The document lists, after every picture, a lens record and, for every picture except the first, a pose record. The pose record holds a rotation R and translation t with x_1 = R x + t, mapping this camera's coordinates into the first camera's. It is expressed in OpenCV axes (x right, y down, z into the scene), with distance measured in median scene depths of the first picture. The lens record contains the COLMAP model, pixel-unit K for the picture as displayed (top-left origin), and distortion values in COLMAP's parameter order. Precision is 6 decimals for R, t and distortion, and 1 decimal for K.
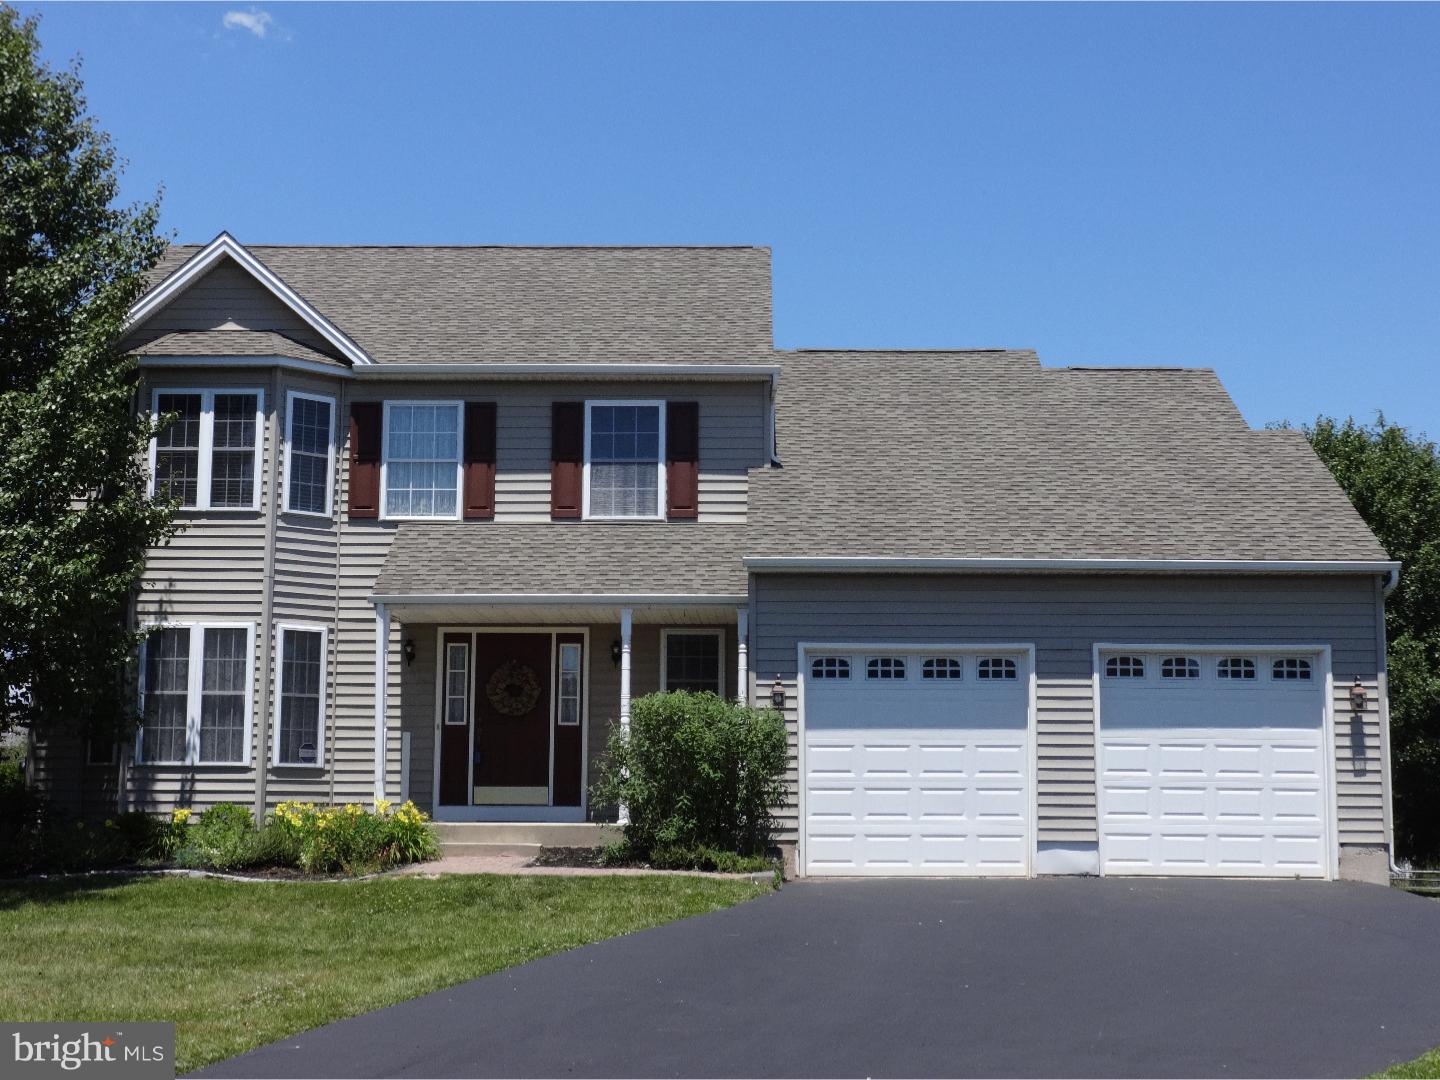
lens RADIAL K [[2370.9, 0, 717.5], [0, 2370.9, 543.8], [0, 0, 1]] dist [0.026416, 0.000000]
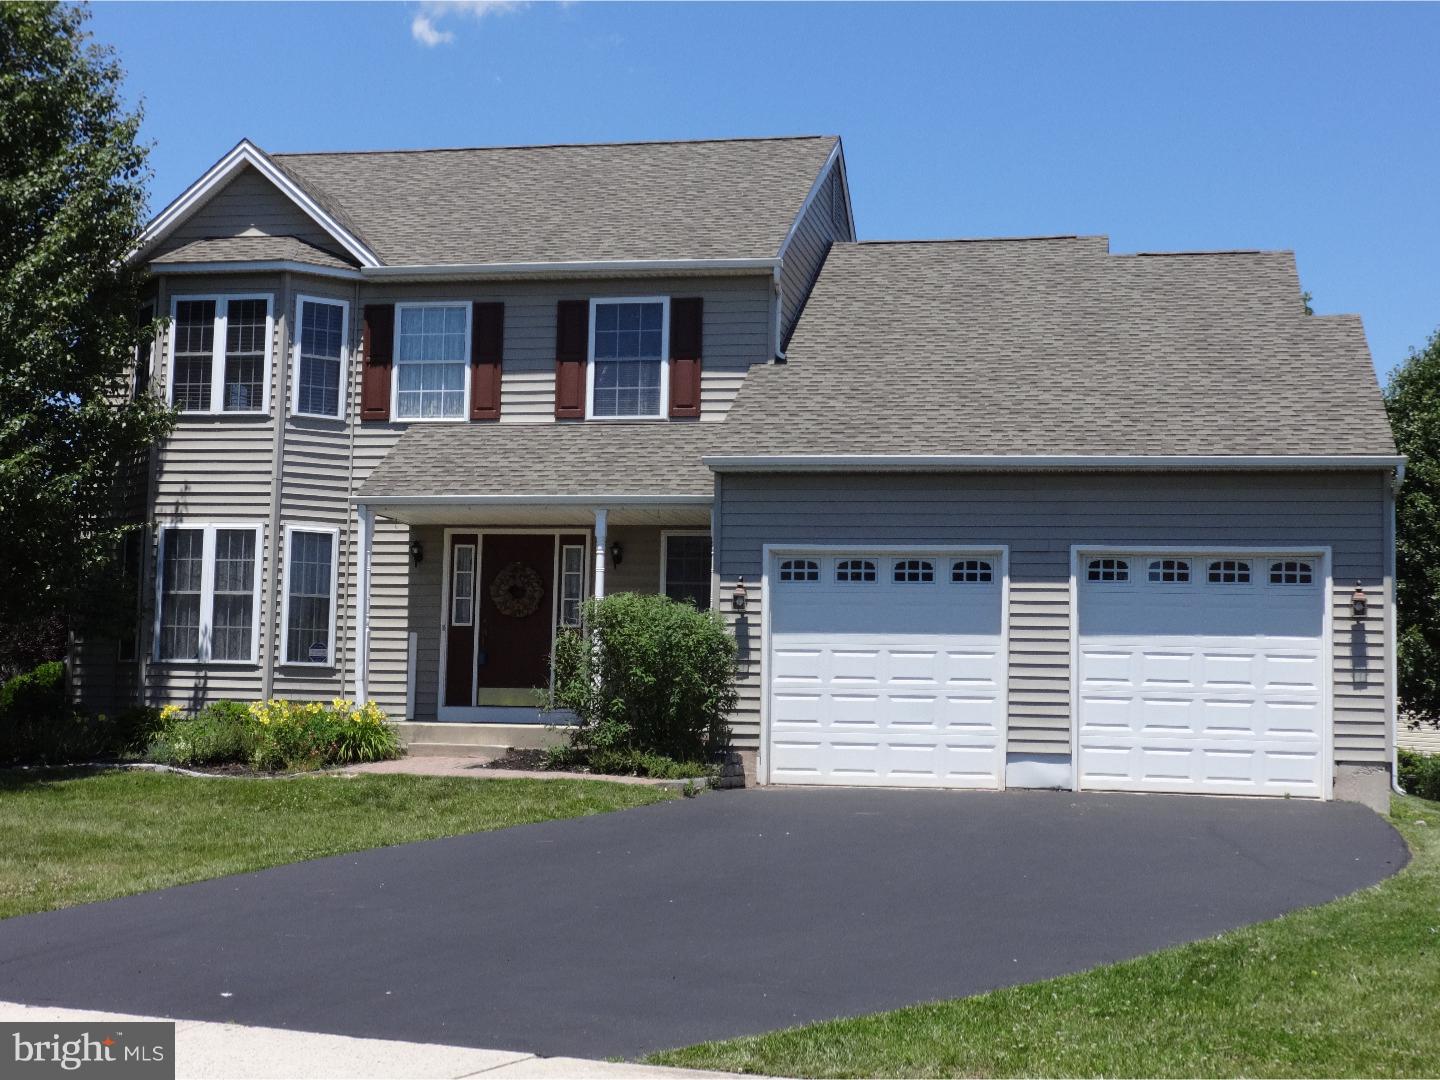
lens RADIAL K [[2370.9, 0, 719.7], [0, 2370.9, 535.7], [0, 0, 1]] dist [0.026416, 0.000000]
pose [[0.977191, -0.000056, -0.212363, 0.217660], [0.007749, 0.999343, 0.035392, 0.003780], [0.212222, -0.036230, 0.976550, 0.048509]]
